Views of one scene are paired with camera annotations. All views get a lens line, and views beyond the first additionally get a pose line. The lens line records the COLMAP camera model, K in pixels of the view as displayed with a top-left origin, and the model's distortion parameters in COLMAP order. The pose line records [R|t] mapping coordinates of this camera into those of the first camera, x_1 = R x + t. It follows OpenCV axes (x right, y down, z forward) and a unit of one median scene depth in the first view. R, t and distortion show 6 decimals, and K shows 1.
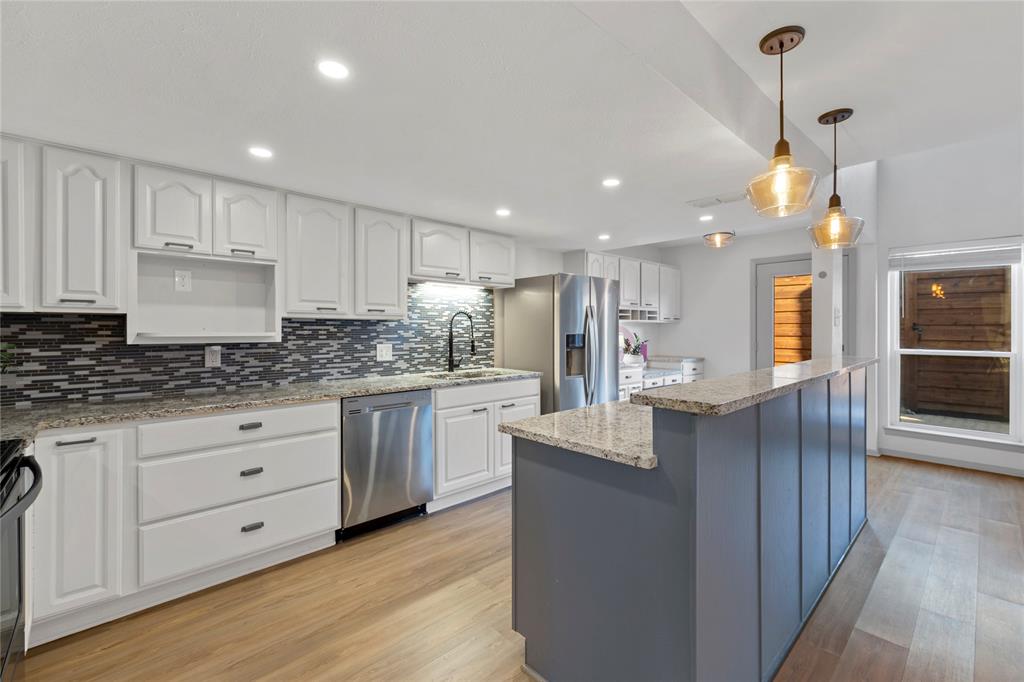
lens RADIAL K [[441.4, 0, 515.8], [0, 441.4, 329.8], [0, 0, 1]] dist [0.003023, -0.000322]
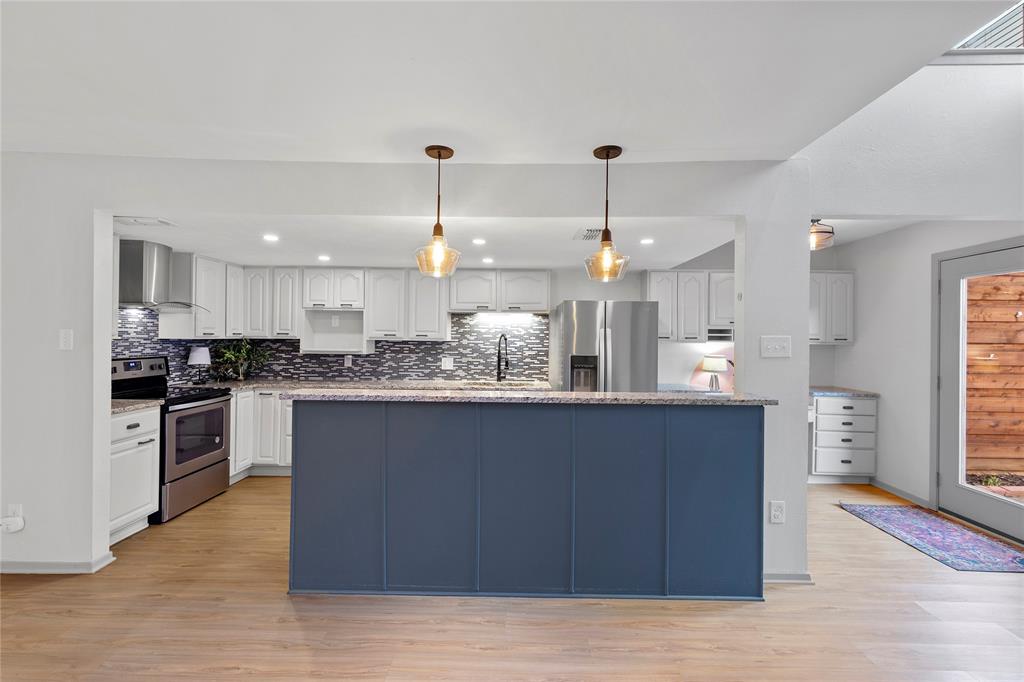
lens RADIAL K [[467.5, 0, 514.1], [0, 467.5, 335.9], [0, 0, 1]] dist [0.002366, 0.000258]
pose [[0.721884, 0.008571, -0.691961, 0.974037], [-0.013326, 0.999910, -0.001517, -0.042041], [0.691886, 0.010316, 0.721933, 0.057476]]
